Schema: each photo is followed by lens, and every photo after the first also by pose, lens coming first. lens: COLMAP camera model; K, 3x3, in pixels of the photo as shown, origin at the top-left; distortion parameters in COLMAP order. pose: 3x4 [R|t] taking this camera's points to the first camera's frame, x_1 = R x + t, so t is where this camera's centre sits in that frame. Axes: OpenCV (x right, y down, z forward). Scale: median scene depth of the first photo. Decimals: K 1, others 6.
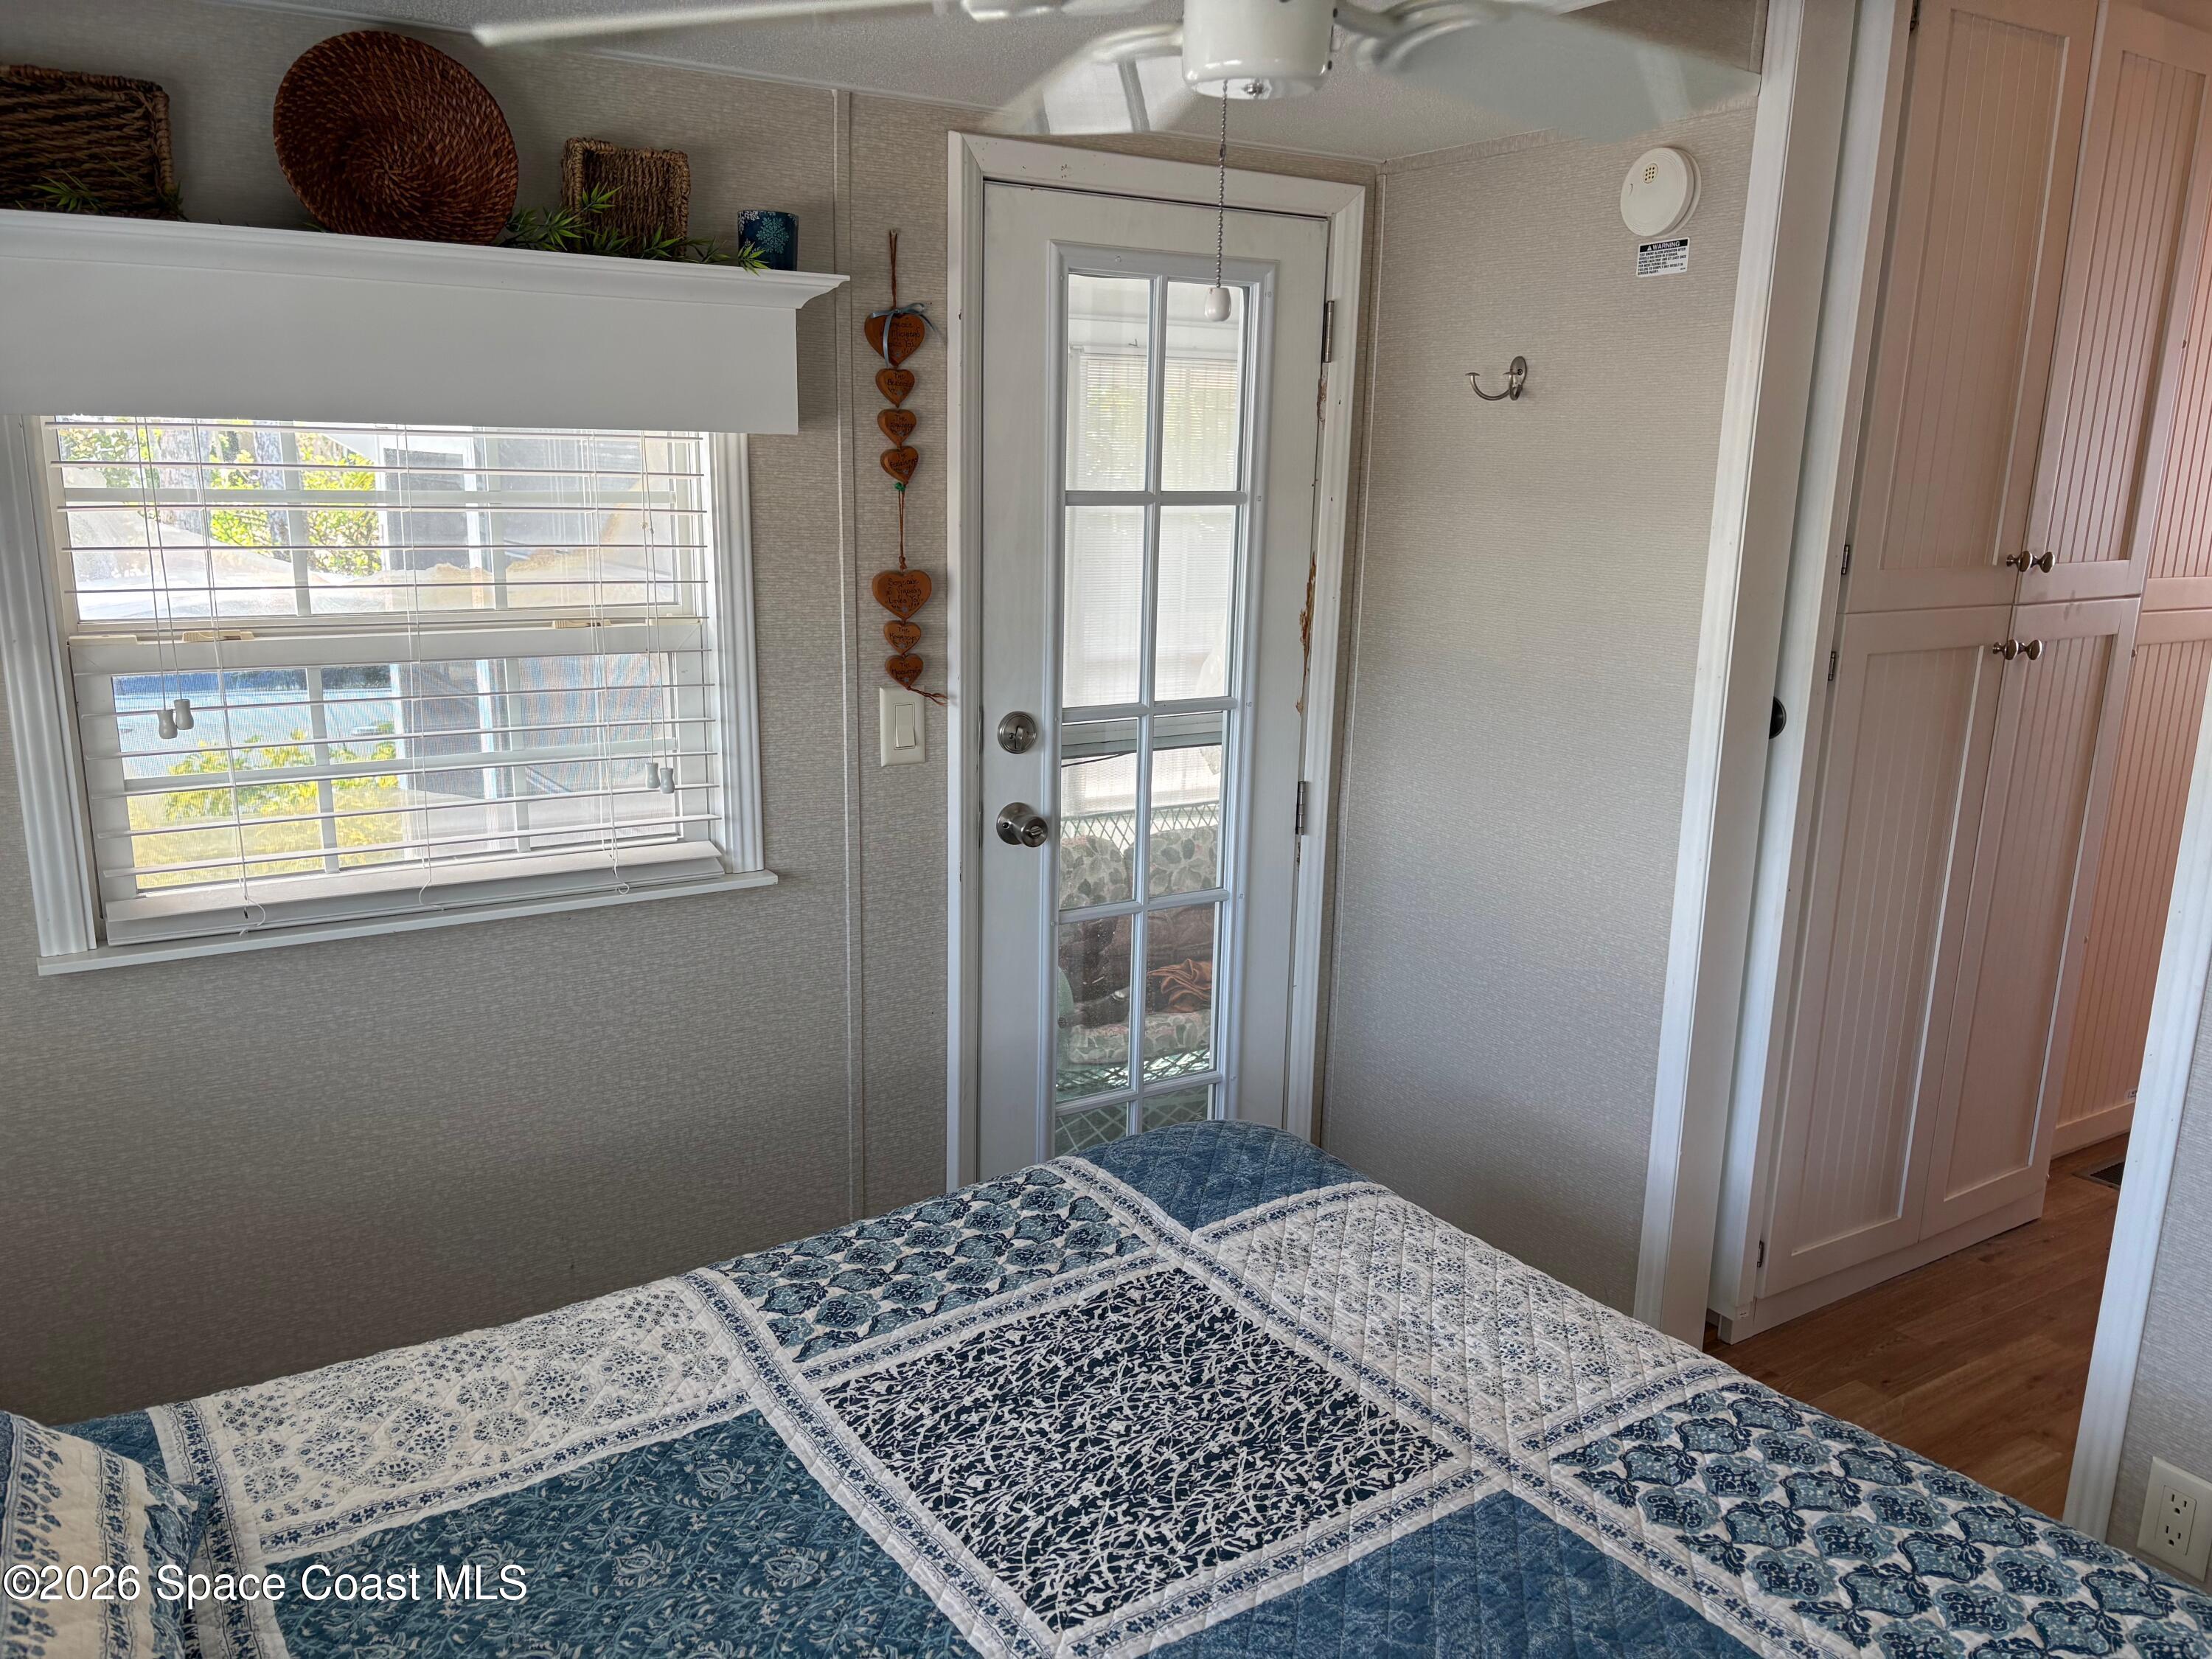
lens RADIAL K [[1679.0, 0, 1087.7], [0, 1679.0, 842.8], [0, 0, 1]] dist [0.053636, -0.057858]
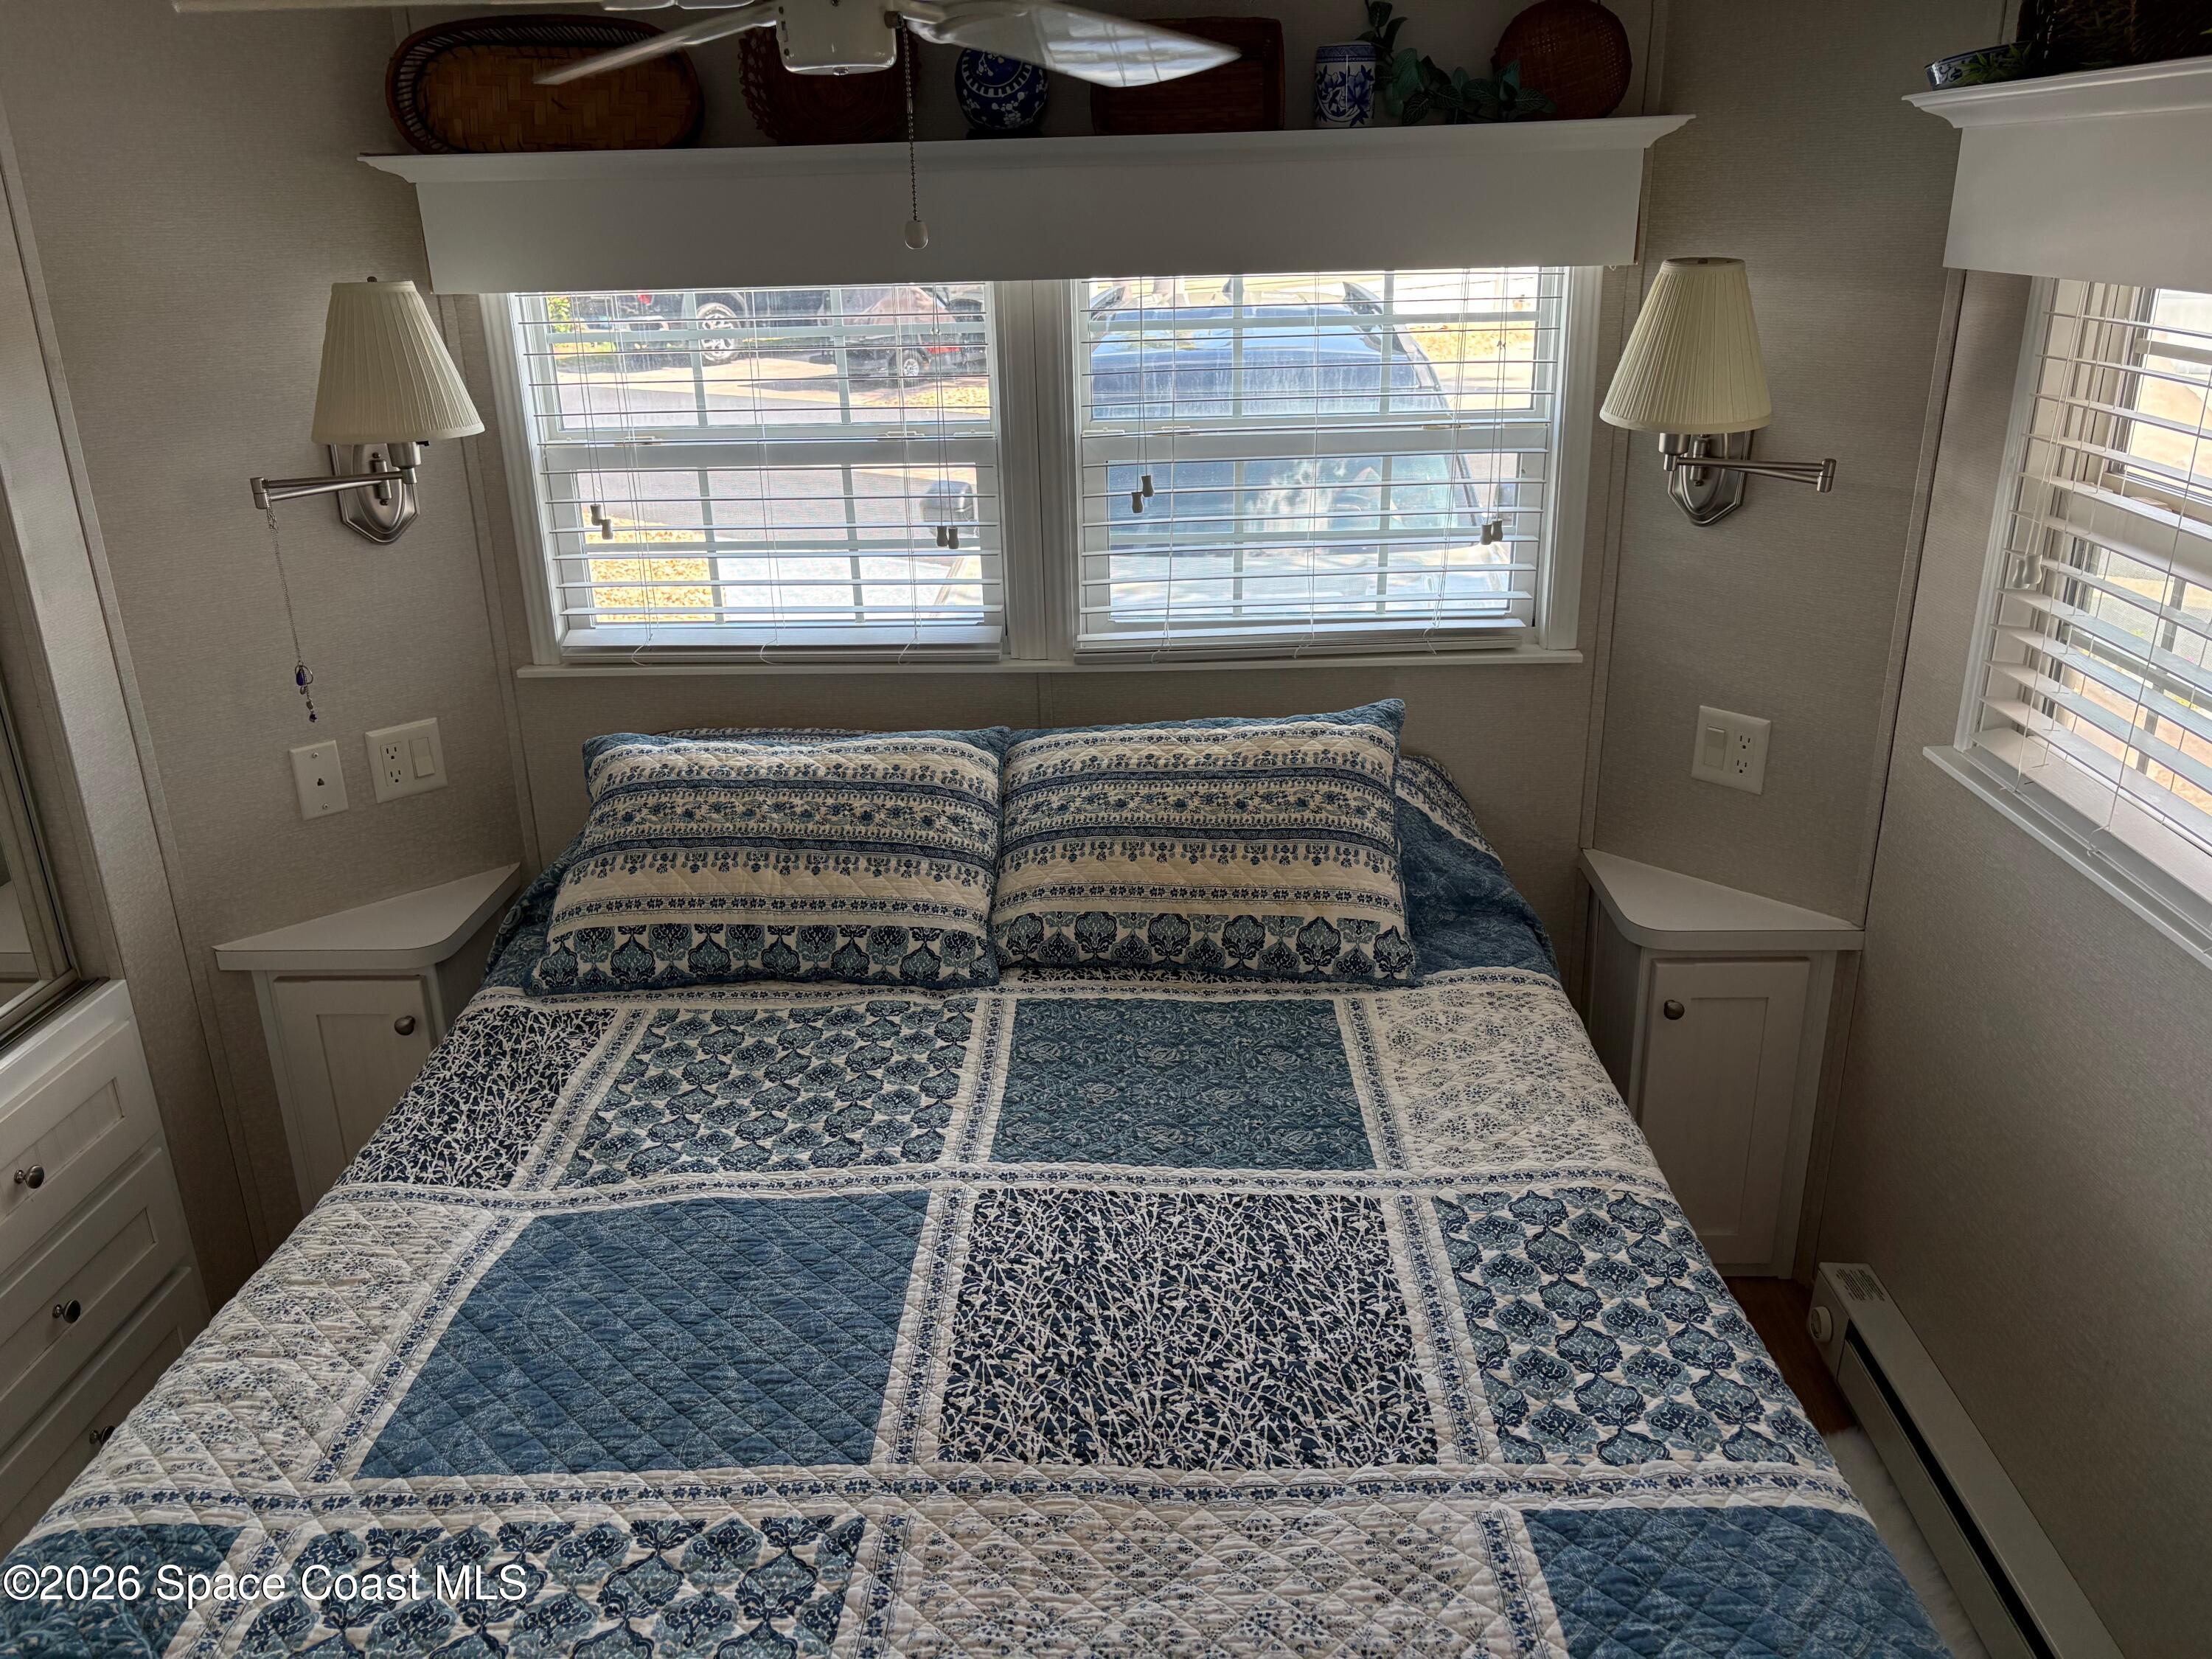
lens RADIAL K [[1679.0, 0, 1098.3], [0, 1679.0, 831.5], [0, 0, 1]] dist [0.053636, -0.057858]
pose [[-0.572545, 0.284404, -0.768964, 0.666344], [-0.167151, 0.877717, 0.449081, -0.323797], [0.802653, 0.385652, -0.454995, 1.149199]]
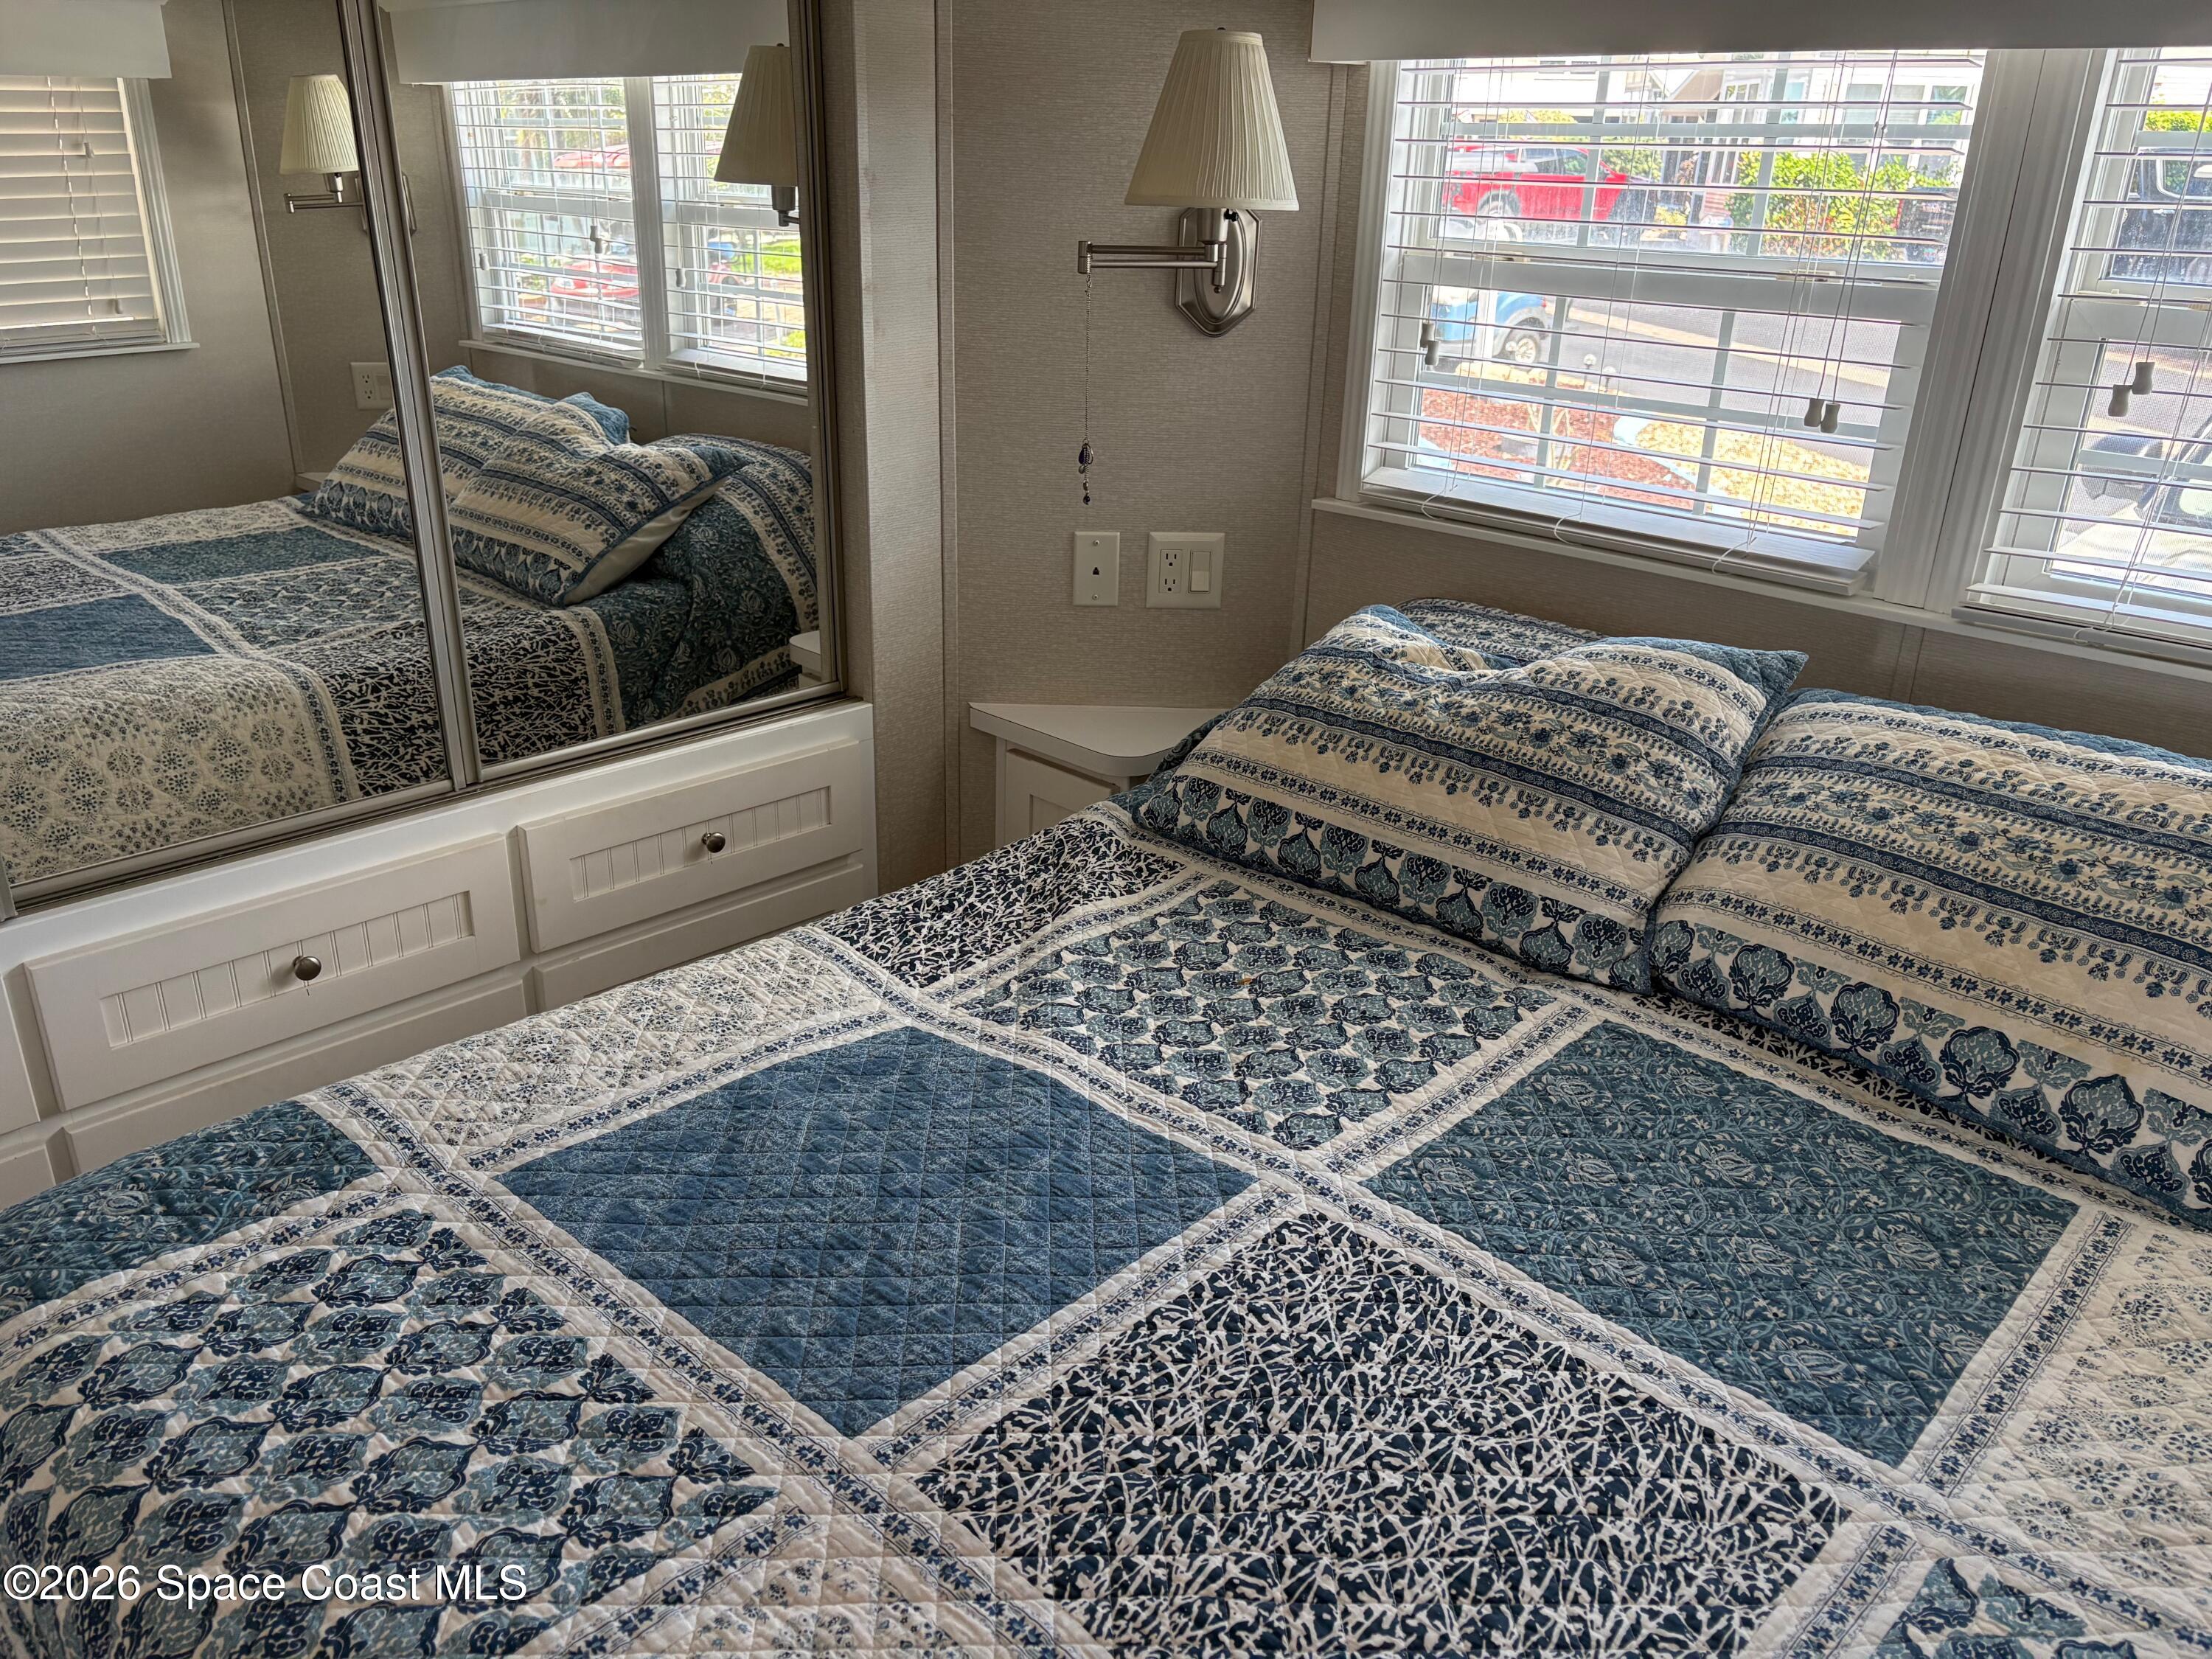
lens RADIAL K [[1679.0, 0, 1098.6], [0, 1679.0, 838.9], [0, 0, 1]] dist [0.053636, -0.057858]
pose [[-0.973320, 0.050008, -0.223935, 0.240603], [-0.089188, 0.816758, 0.570046, -0.222188], [0.211407, 0.574809, -0.790507, 1.193528]]
